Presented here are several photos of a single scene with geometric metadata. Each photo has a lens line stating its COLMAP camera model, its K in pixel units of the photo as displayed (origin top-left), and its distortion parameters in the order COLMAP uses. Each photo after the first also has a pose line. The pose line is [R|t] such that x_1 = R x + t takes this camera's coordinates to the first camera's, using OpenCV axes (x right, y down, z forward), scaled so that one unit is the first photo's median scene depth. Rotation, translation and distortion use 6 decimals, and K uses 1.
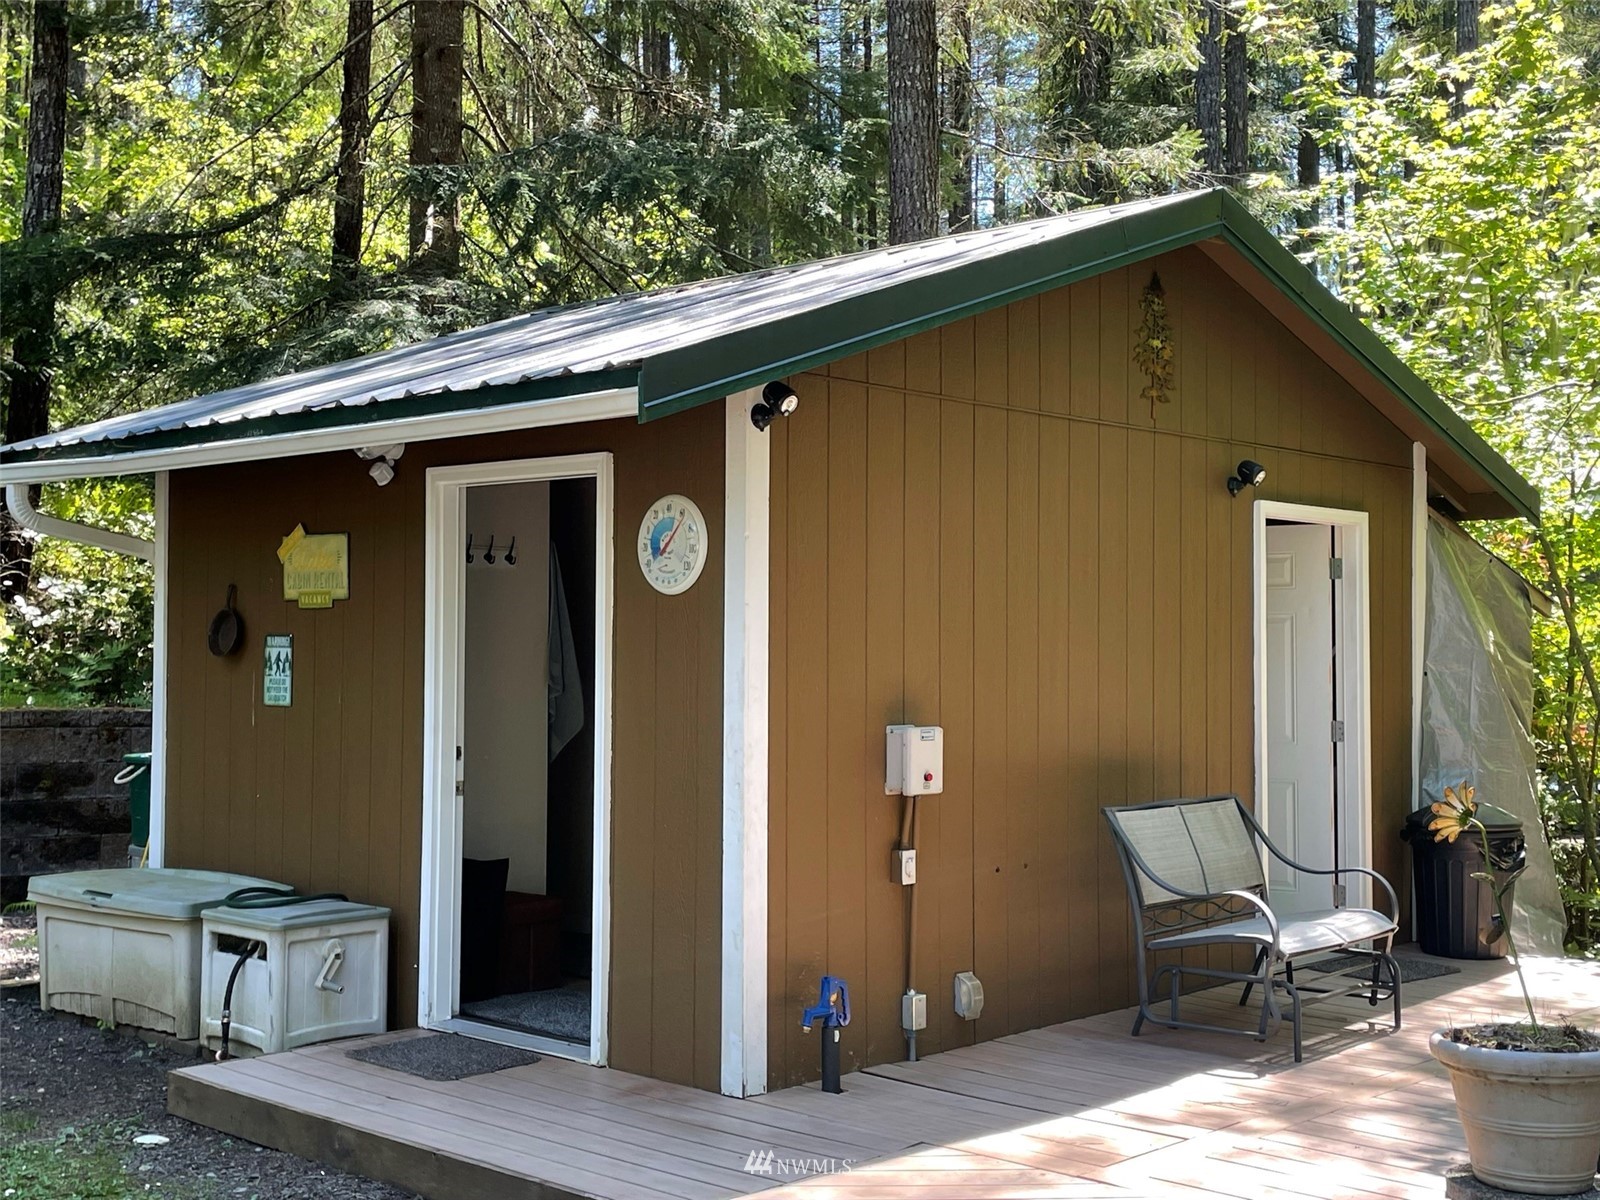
lens RADIAL K [[1925.1, 0, 793.1], [0, 1925.1, 604.0], [0, 0, 1]] dist [0.090061, 0.000000]
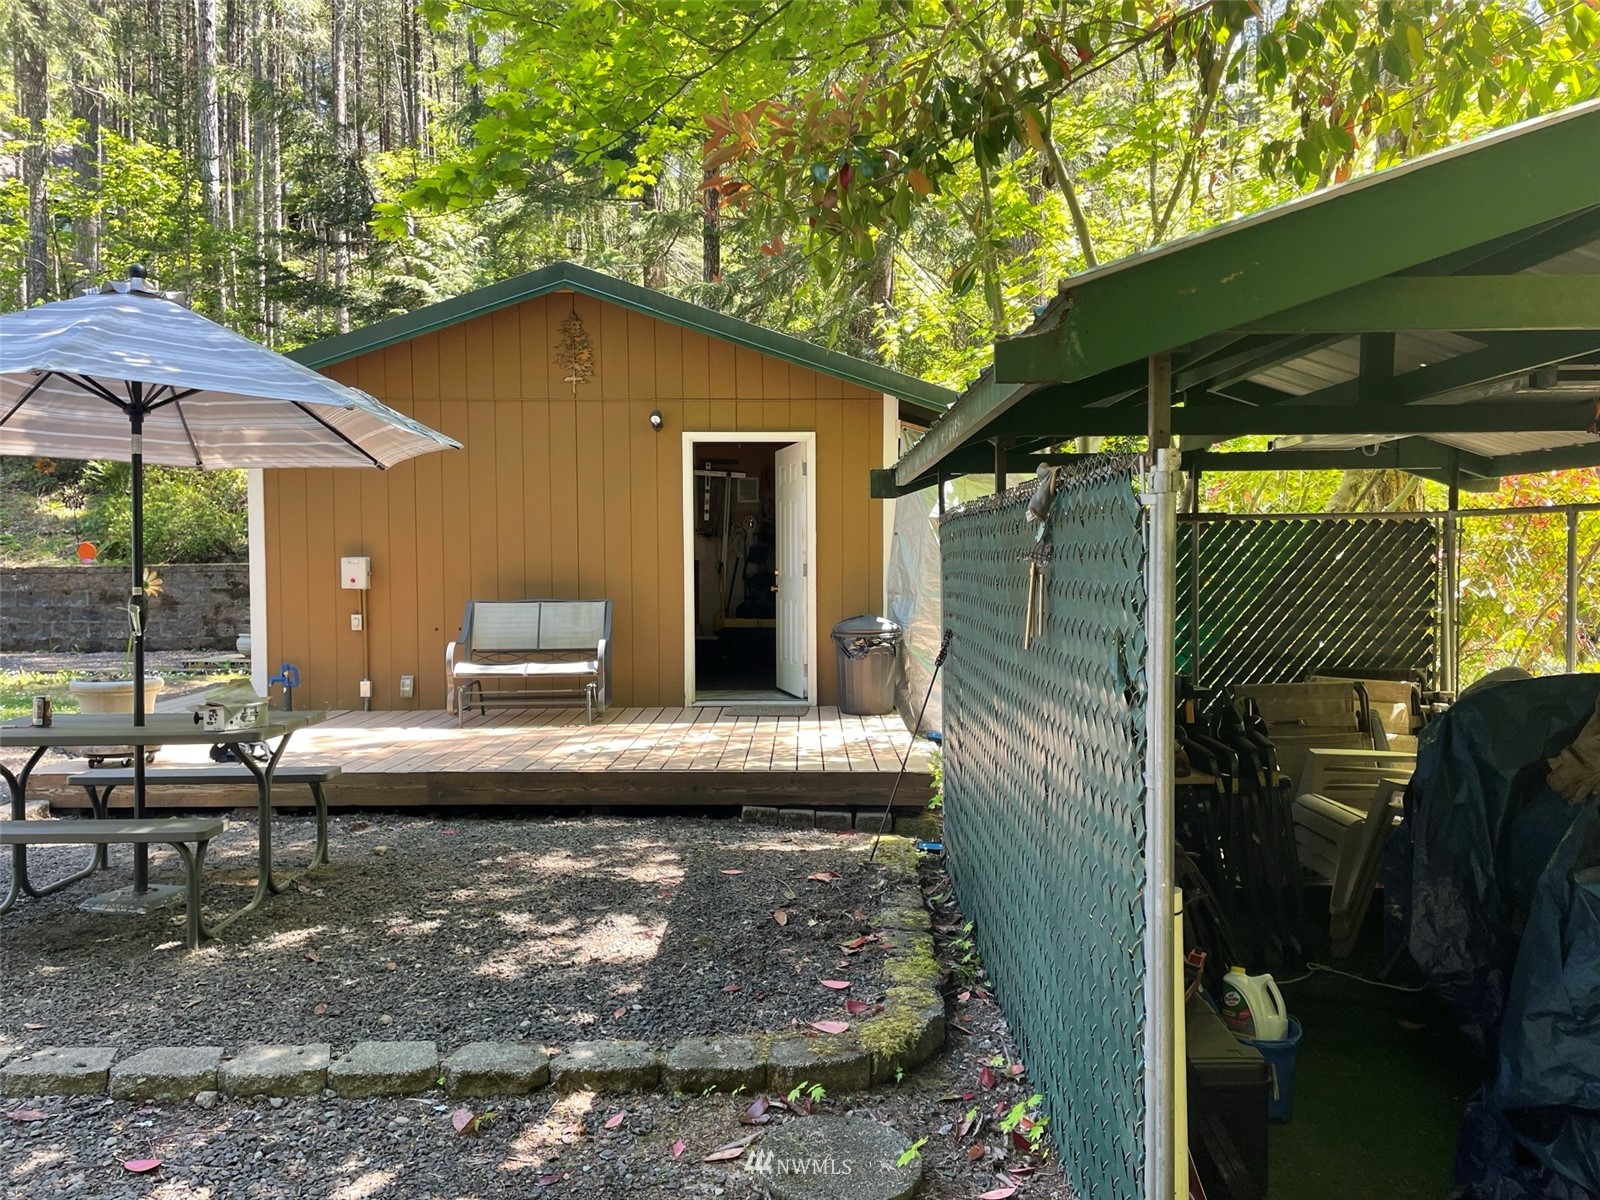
lens RADIAL K [[1197.4, 0, 821.9], [0, 1197.4, 610.8], [0, 0, 1]] dist [0.089536, -0.111910]
pose [[0.686202, 0.023649, -0.727026, 1.295743], [0.025305, 0.998090, 0.056350, 0.055686], [0.726970, -0.057065, 0.684294, 0.417460]]
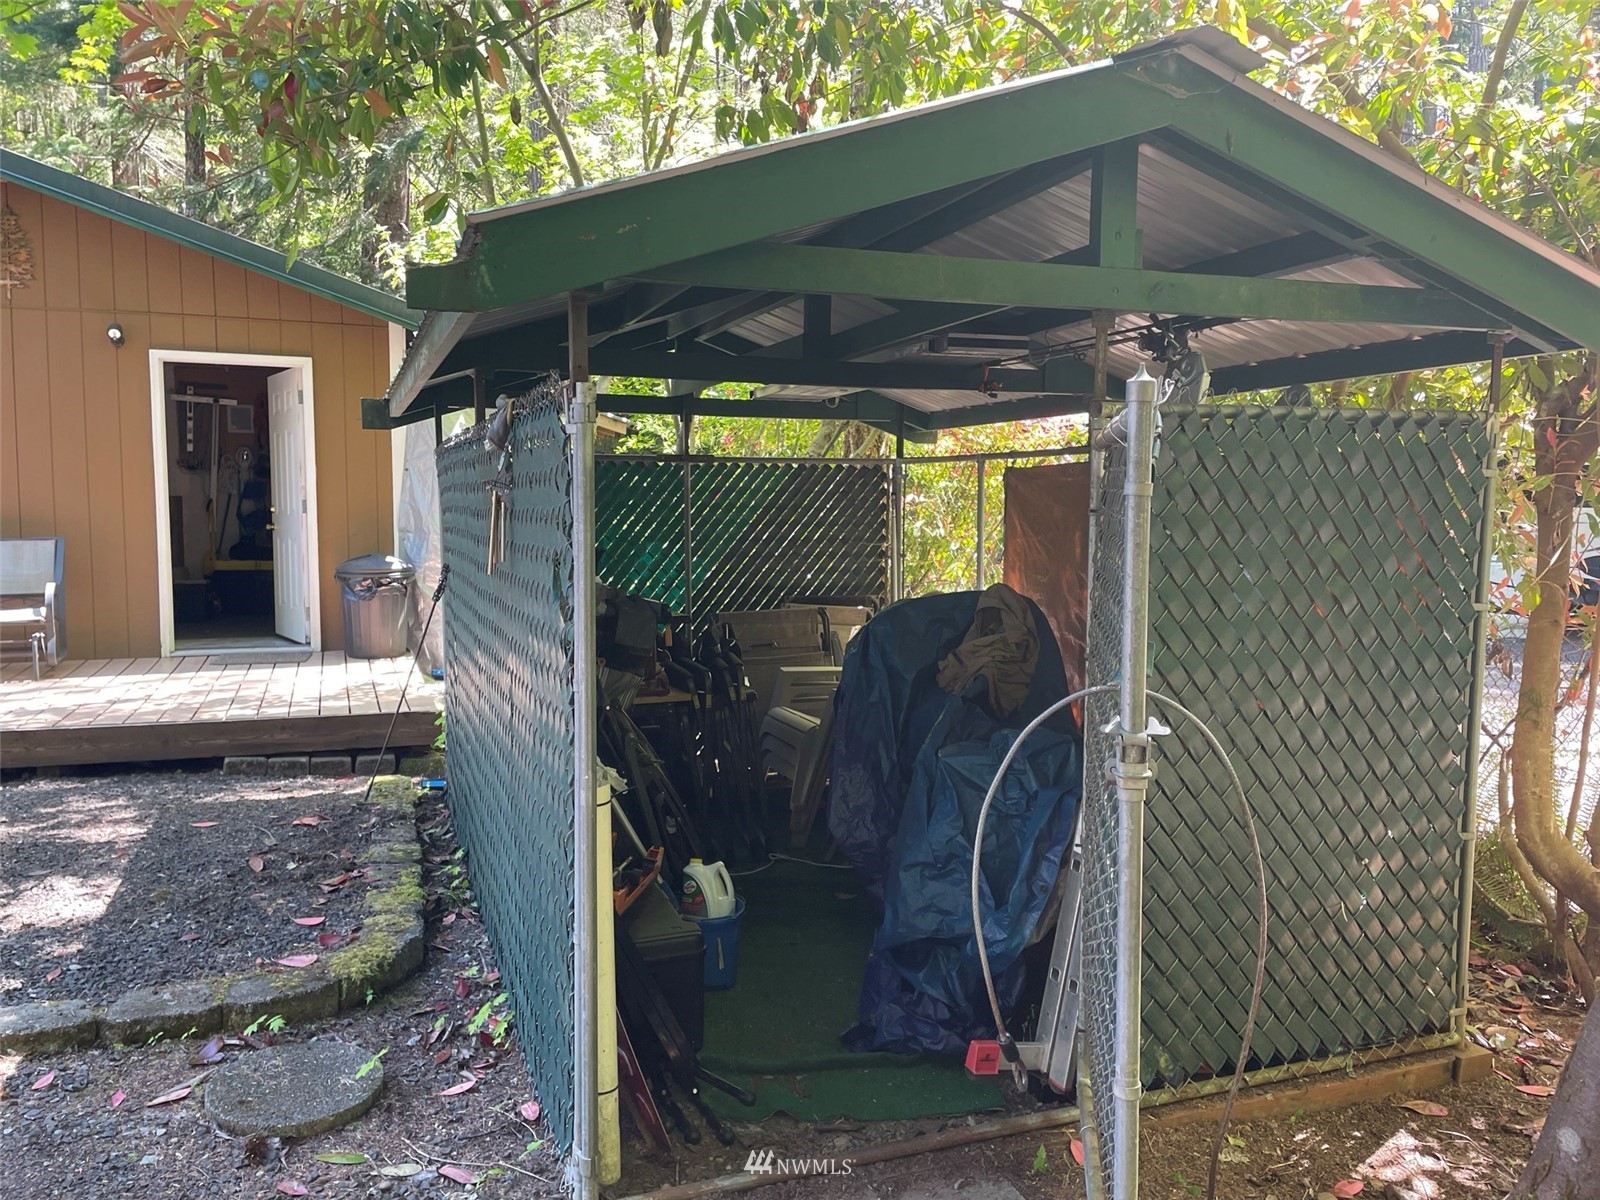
lens RADIAL K [[1197.4, 0, 795.1], [0, 1197.4, 602.9], [0, 0, 1]] dist [0.089536, -0.111910]
pose [[0.895214, 0.036993, -0.444098, 1.330948], [0.009585, 0.994720, 0.102180, 0.060700], [0.445533, -0.095730, 0.890133, 0.414938]]
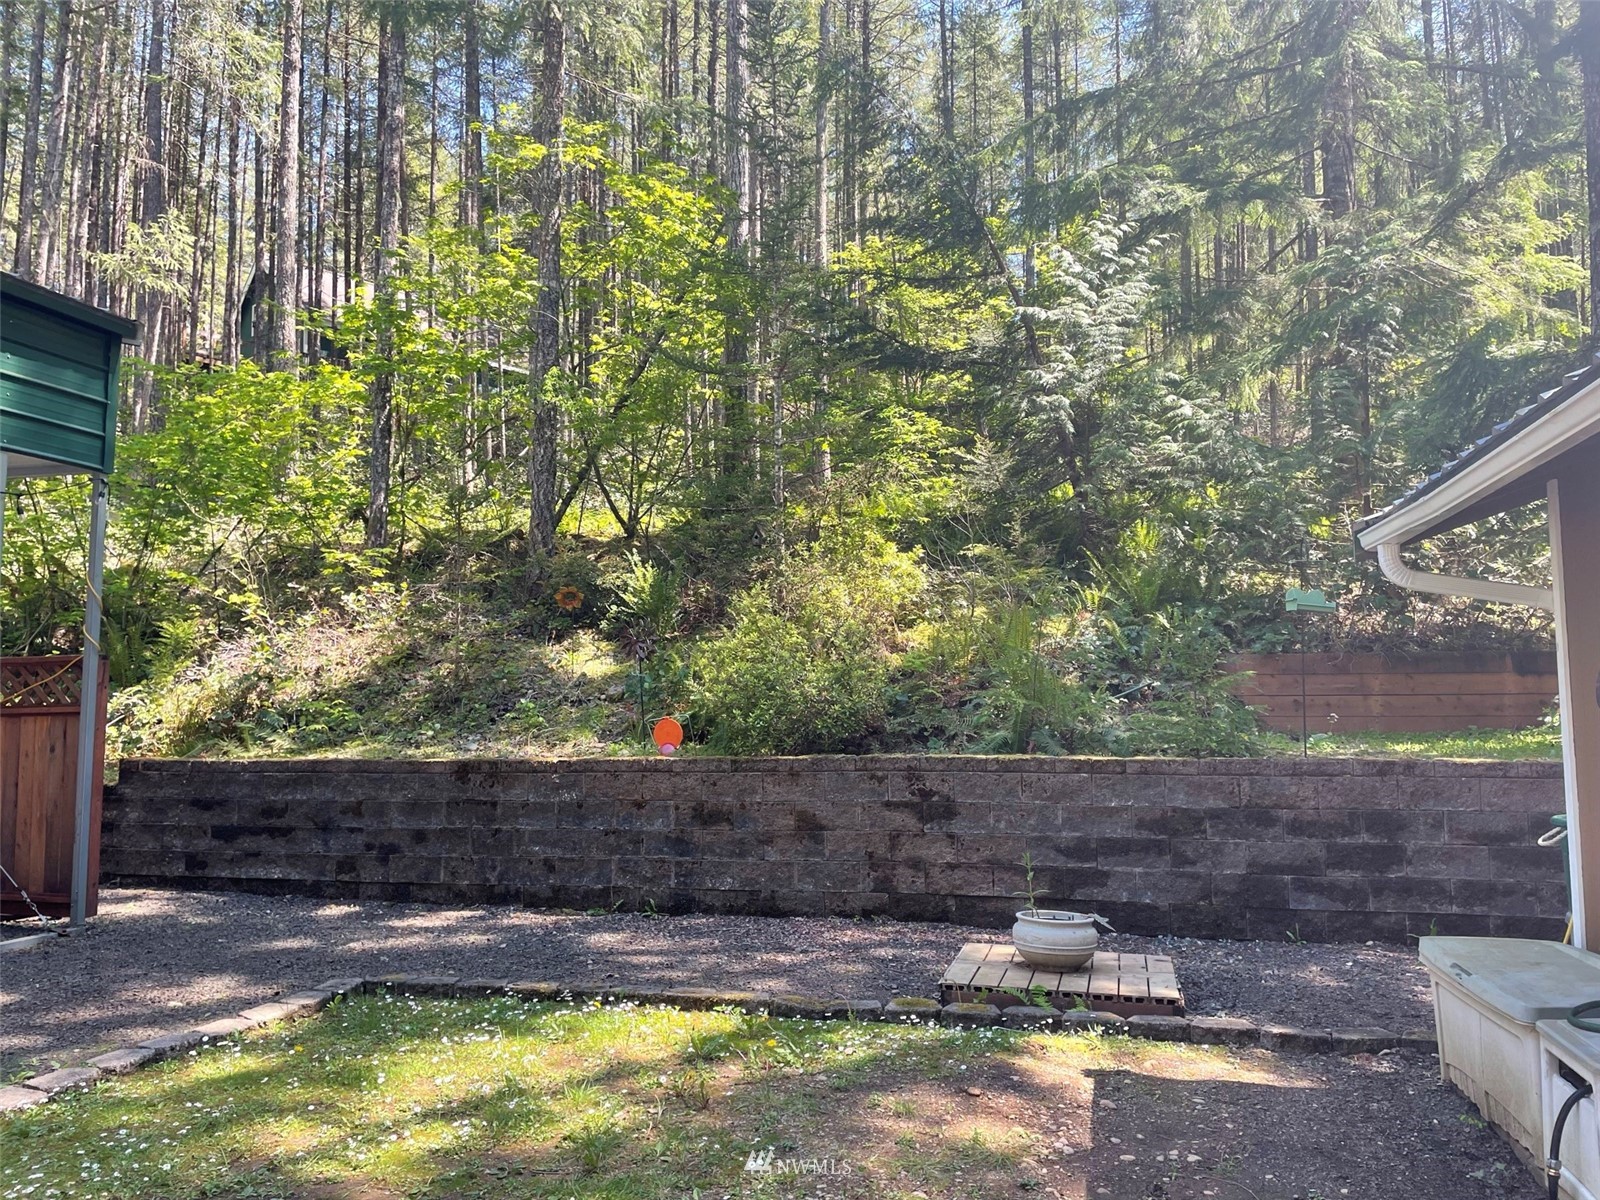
lens RADIAL K [[1197.4, 0, 816.0], [0, 1197.4, 610.6], [0, 0, 1]] dist [0.089536, -0.111910]
pose [[0.486173, -0.082753, -0.869935, 0.011249], [0.031541, 0.996519, -0.077167, 0.014577], [0.873293, 0.010077, 0.487091, 0.480679]]
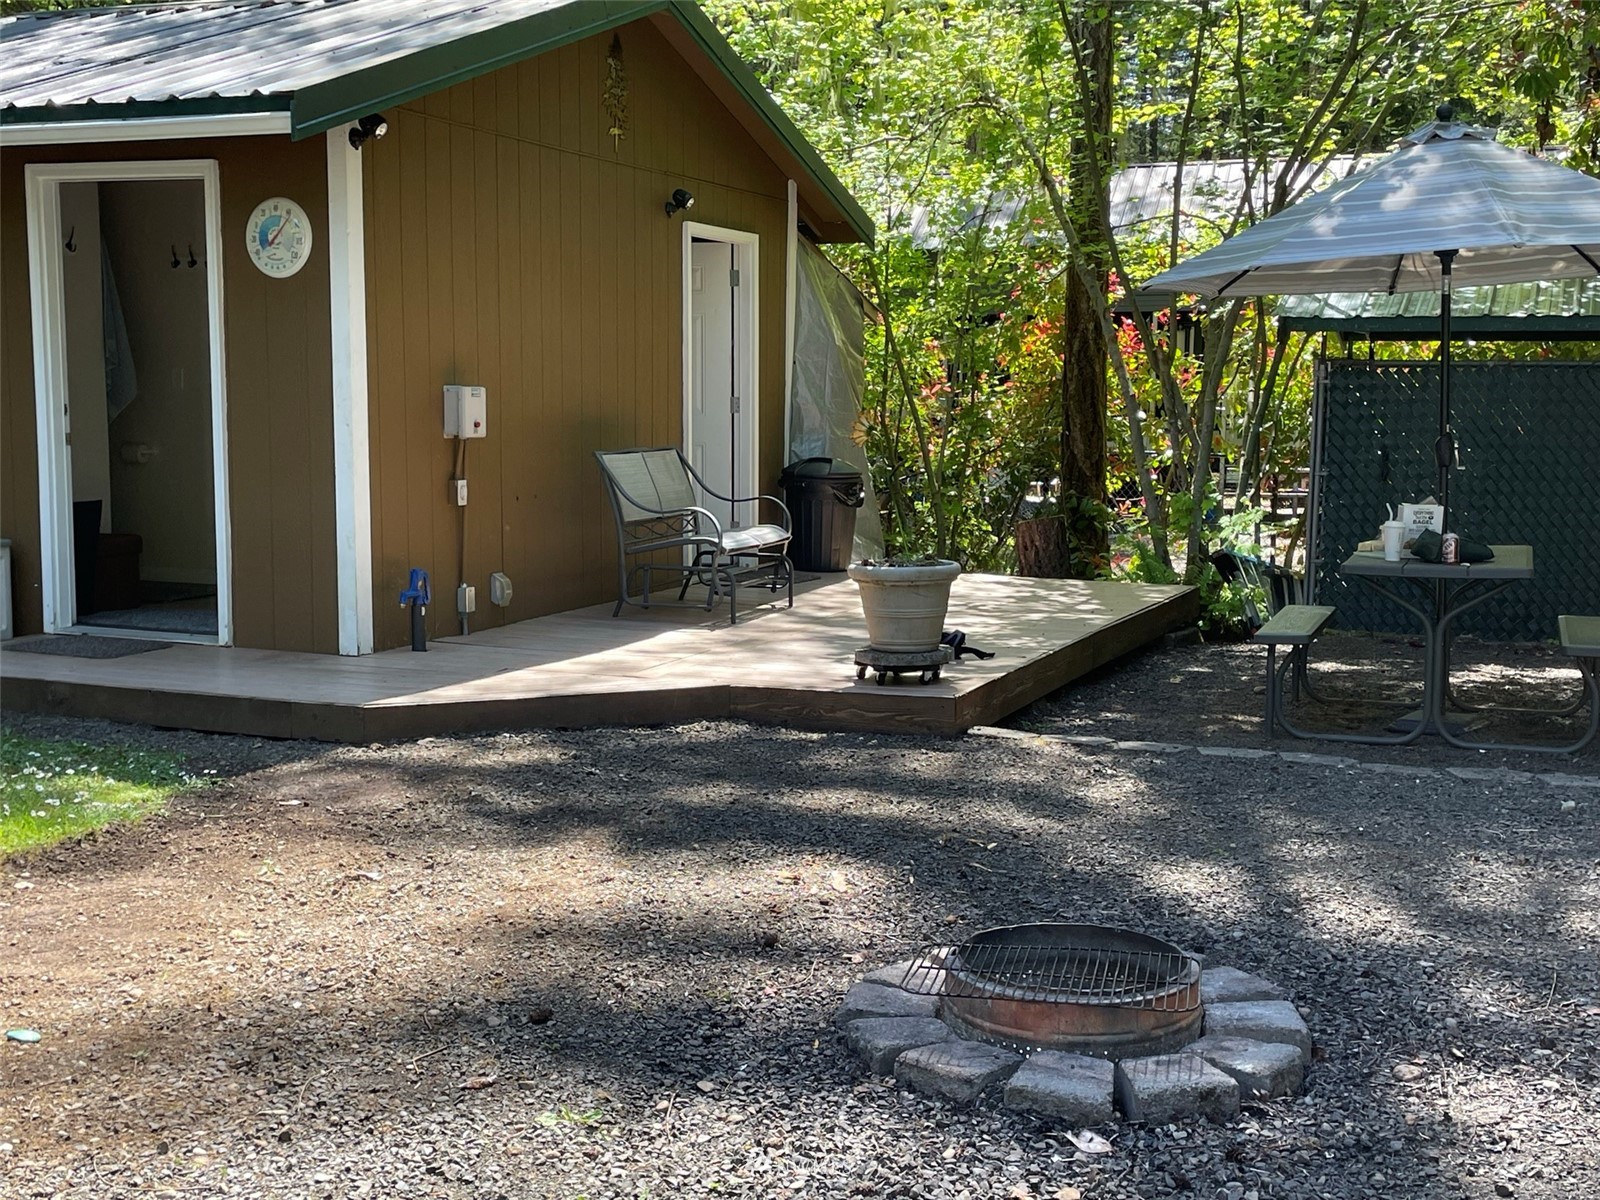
lens RADIAL K [[1925.1, 0, 800.9], [0, 1925.1, 606.6], [0, 0, 1]] dist [0.090061, 0.000000]
pose [[0.936207, -0.037801, 0.349409, -0.175224], [-0.012102, 0.990142, 0.139545, 0.023853], [-0.351240, -0.134871, 0.926521, -0.303279]]
